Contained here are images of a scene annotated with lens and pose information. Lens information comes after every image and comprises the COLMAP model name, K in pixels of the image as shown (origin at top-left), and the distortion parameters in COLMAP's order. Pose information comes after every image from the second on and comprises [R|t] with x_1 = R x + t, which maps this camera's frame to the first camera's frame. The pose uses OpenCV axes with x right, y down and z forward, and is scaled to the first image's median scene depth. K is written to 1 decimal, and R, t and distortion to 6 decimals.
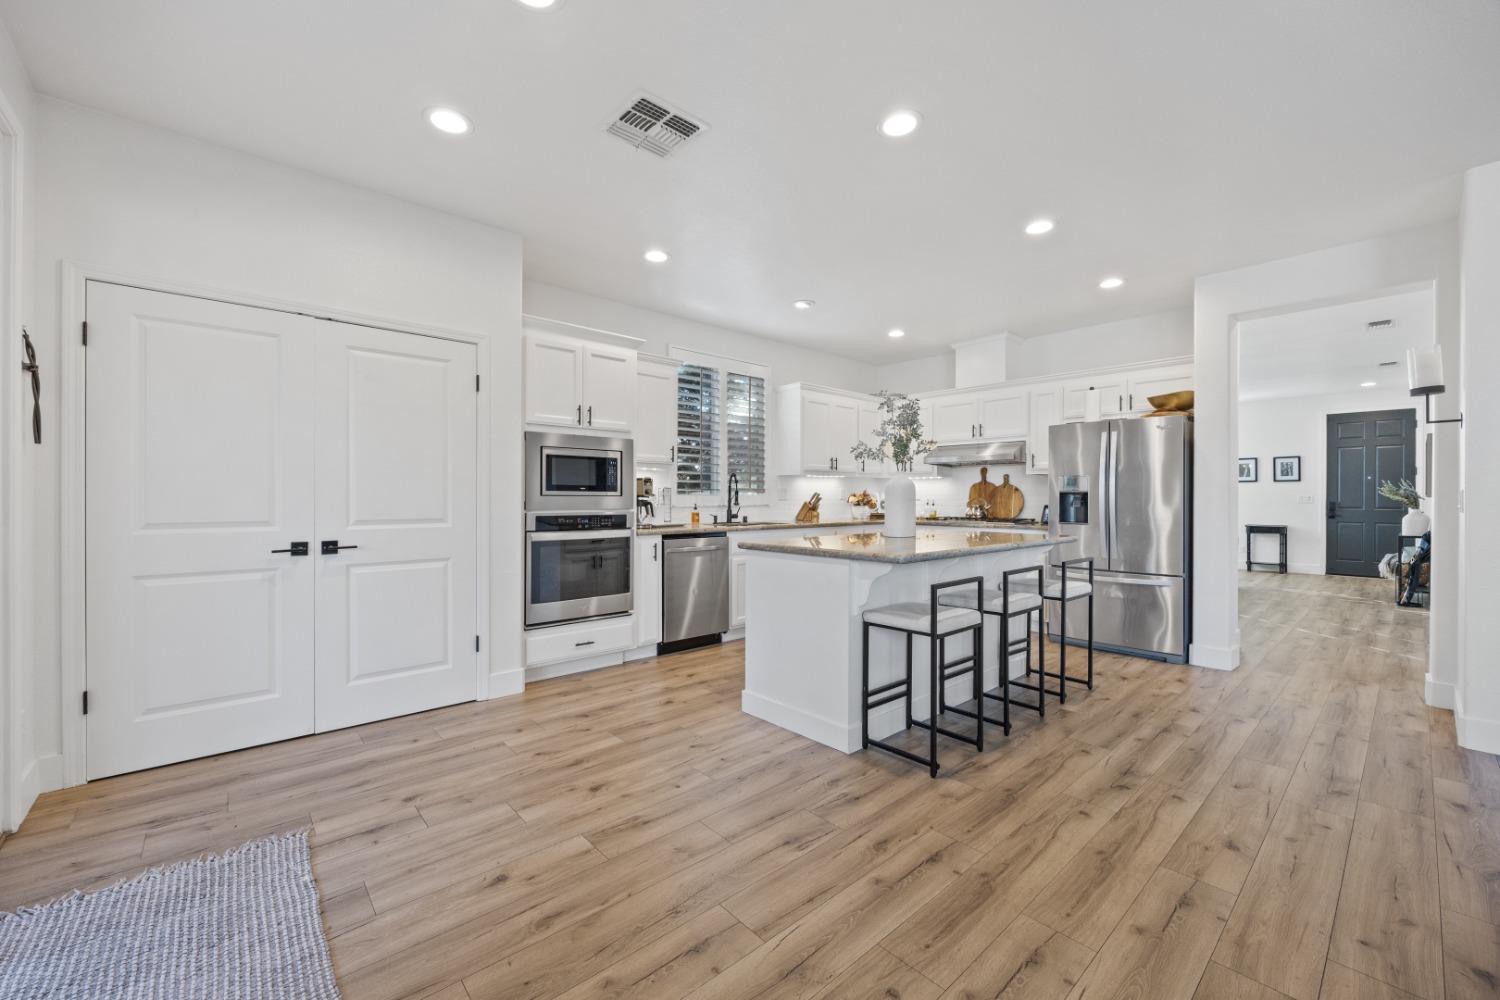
lens RADIAL K [[596.7, 0, 748.5], [0, 596.7, 501.1], [0, 0, 1]] dist [-0.002091, -0.000145]
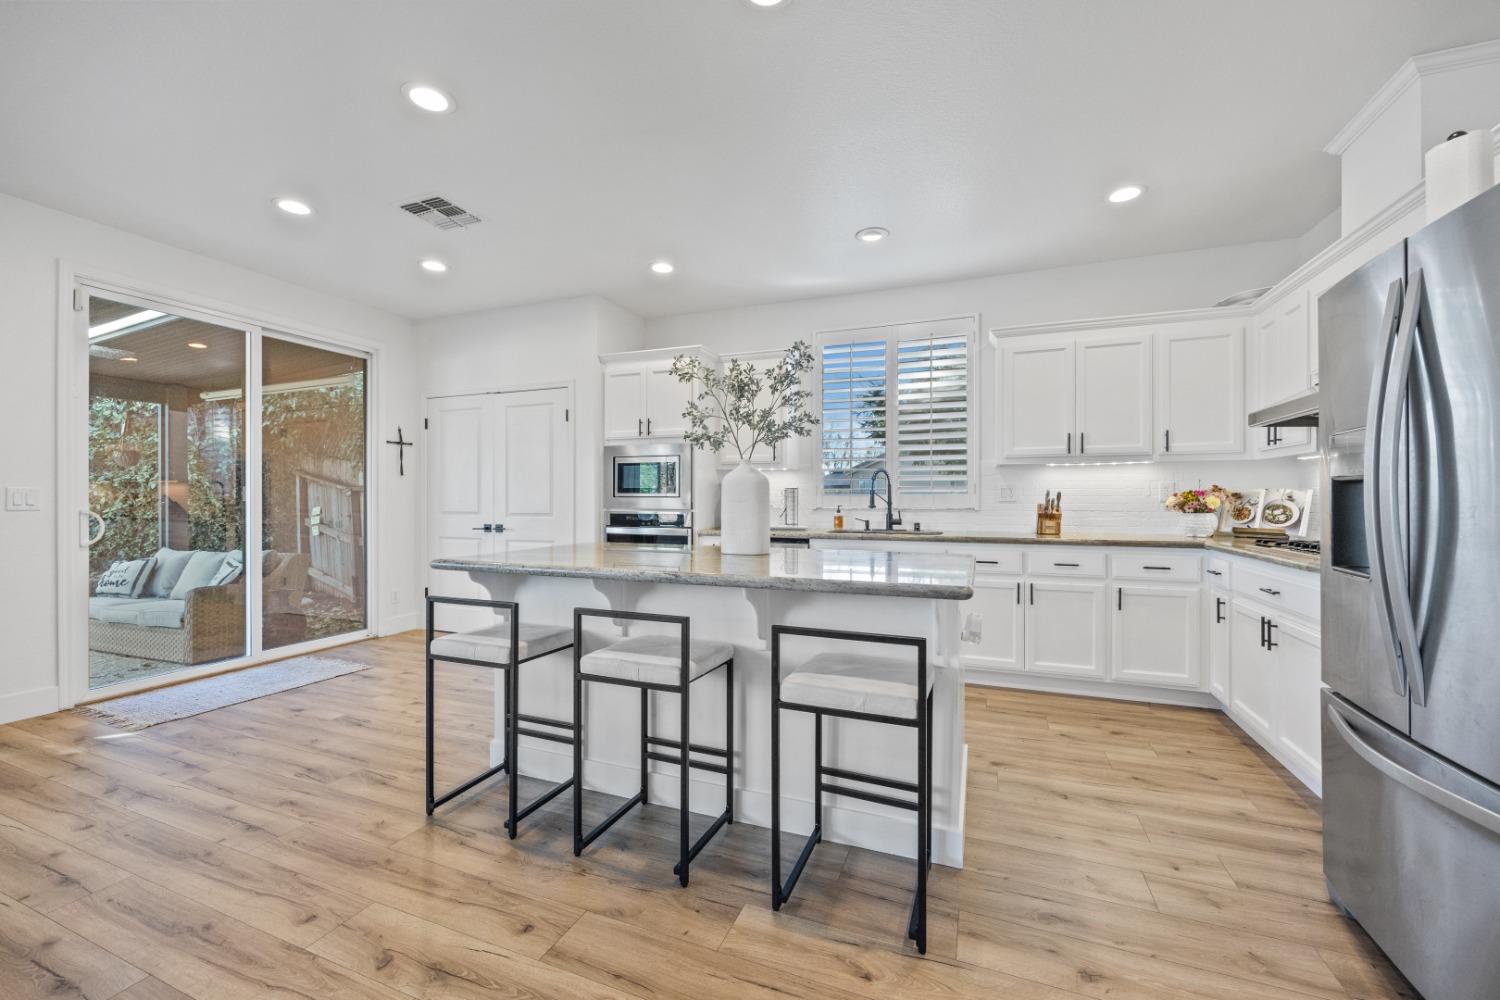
lens RADIAL K [[595.9, 0, 743.5], [0, 595.9, 502.5], [0, 0, 1]] dist [-0.005700, -0.000194]
pose [[0.444184, 0.002177, -0.895933, 1.014718], [-0.005295, 0.999986, -0.000195, 0.001075], [0.895920, 0.004831, 0.444190, 0.799888]]
